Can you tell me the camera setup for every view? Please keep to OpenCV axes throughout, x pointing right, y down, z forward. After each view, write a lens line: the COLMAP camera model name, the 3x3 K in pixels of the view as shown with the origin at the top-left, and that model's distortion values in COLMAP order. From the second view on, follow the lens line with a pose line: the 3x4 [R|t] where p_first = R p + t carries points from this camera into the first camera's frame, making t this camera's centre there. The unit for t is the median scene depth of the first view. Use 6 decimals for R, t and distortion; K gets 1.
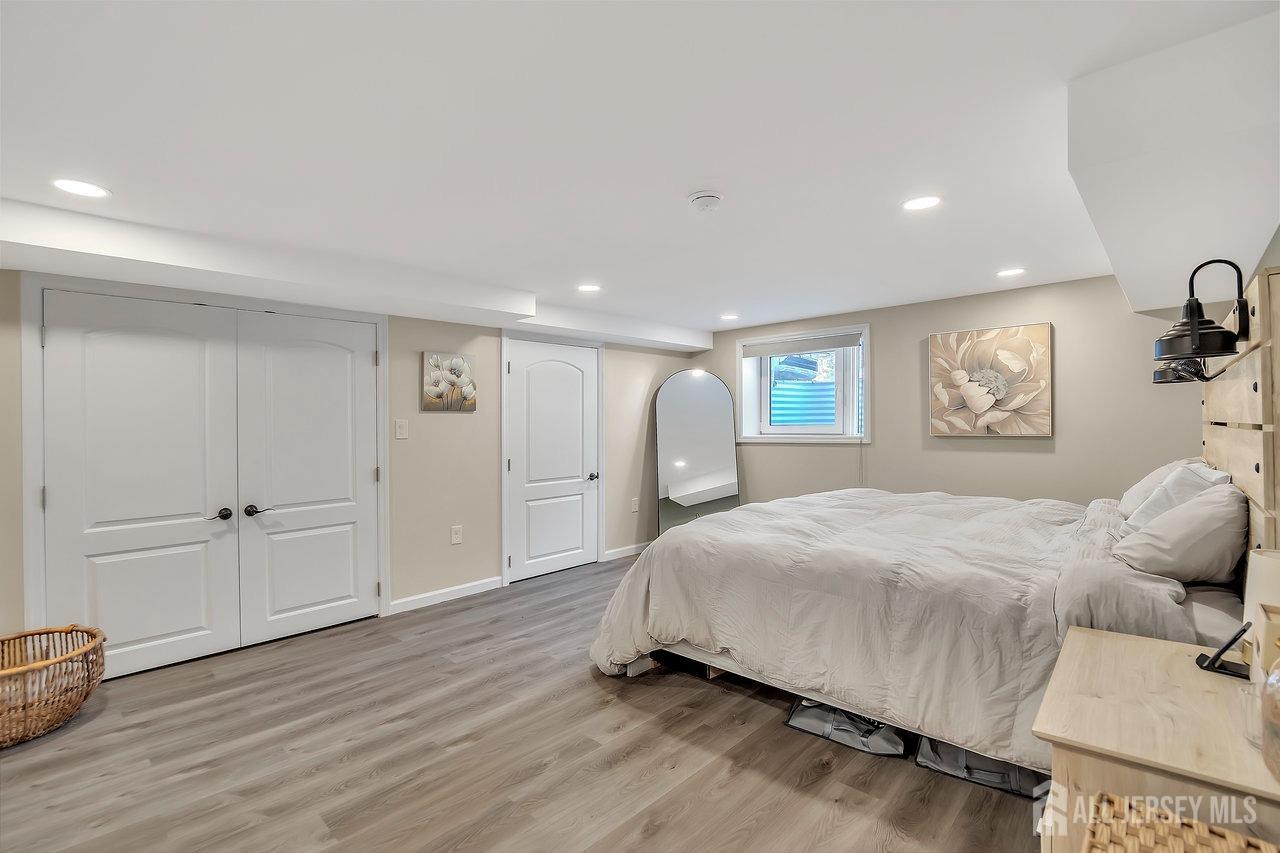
lens RADIAL K [[578.4, 0, 638.4], [0, 578.4, 419.3], [0, 0, 1]] dist [-0.039449, 0.006362]
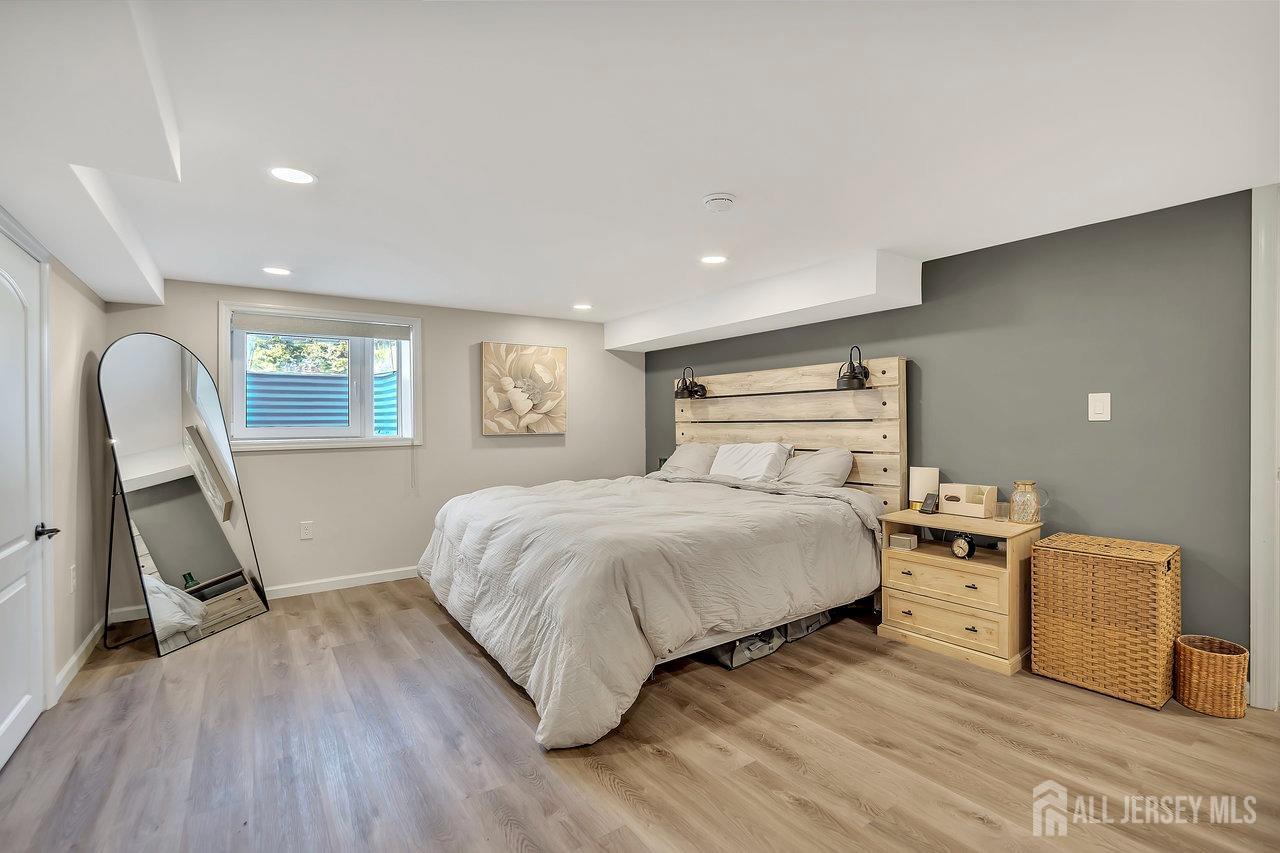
lens RADIAL K [[578.4, 0, 641.3], [0, 578.4, 425.4], [0, 0, 1]] dist [-0.039449, 0.006362]
pose [[0.190969, 0.005442, 0.981581, -0.545643], [-0.000820, 0.999985, -0.005385, 0.017480], [-0.981596, 0.000223, 0.190970, 0.544187]]
